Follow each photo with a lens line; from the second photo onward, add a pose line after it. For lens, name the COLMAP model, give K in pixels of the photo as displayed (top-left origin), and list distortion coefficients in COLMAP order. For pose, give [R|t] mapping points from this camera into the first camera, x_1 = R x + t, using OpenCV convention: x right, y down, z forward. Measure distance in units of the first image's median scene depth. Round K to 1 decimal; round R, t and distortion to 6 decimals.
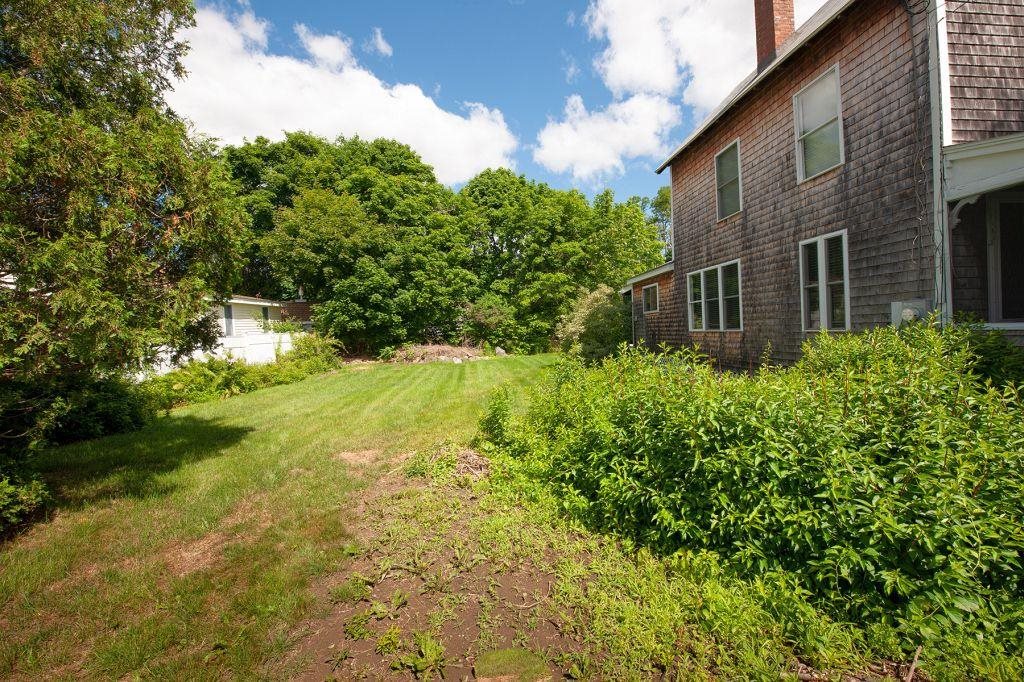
lens RADIAL K [[407.0, 0, 511.8], [0, 407.0, 339.2], [0, 0, 1]] dist [-0.021218, -0.000214]
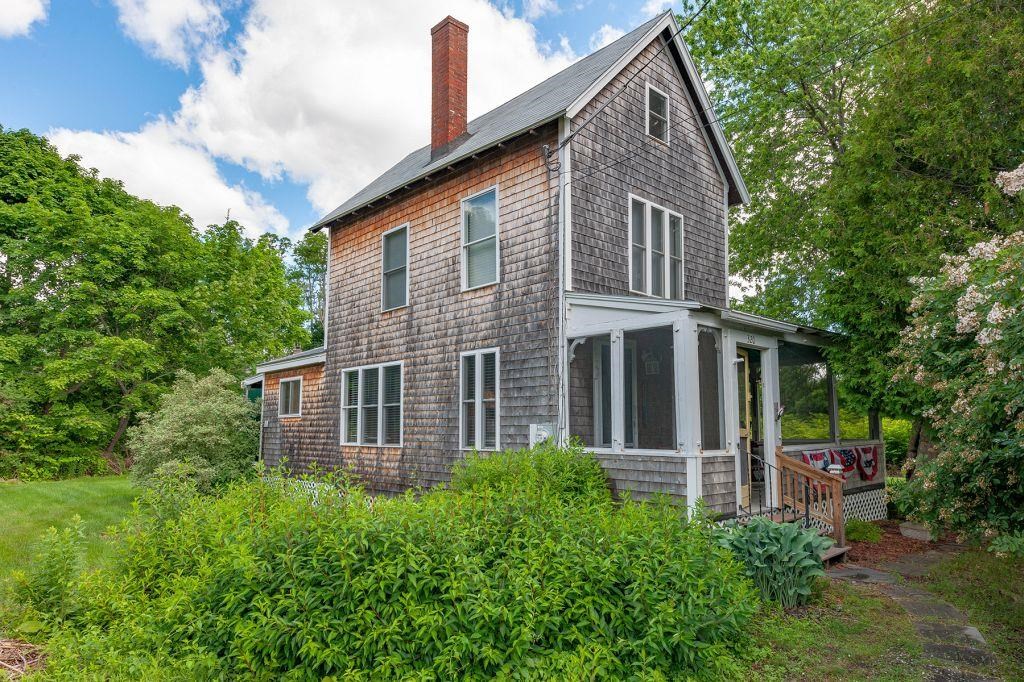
lens RADIAL K [[638.0, 0, 509.1], [0, 638.0, 360.3], [0, 0, 1]] dist [0.023074, -0.003288]
pose [[0.781226, 0.106889, 0.615029, -0.113536], [-0.017988, 0.988677, -0.148979, -0.006880], [-0.623989, 0.105324, 0.774303, -0.233801]]
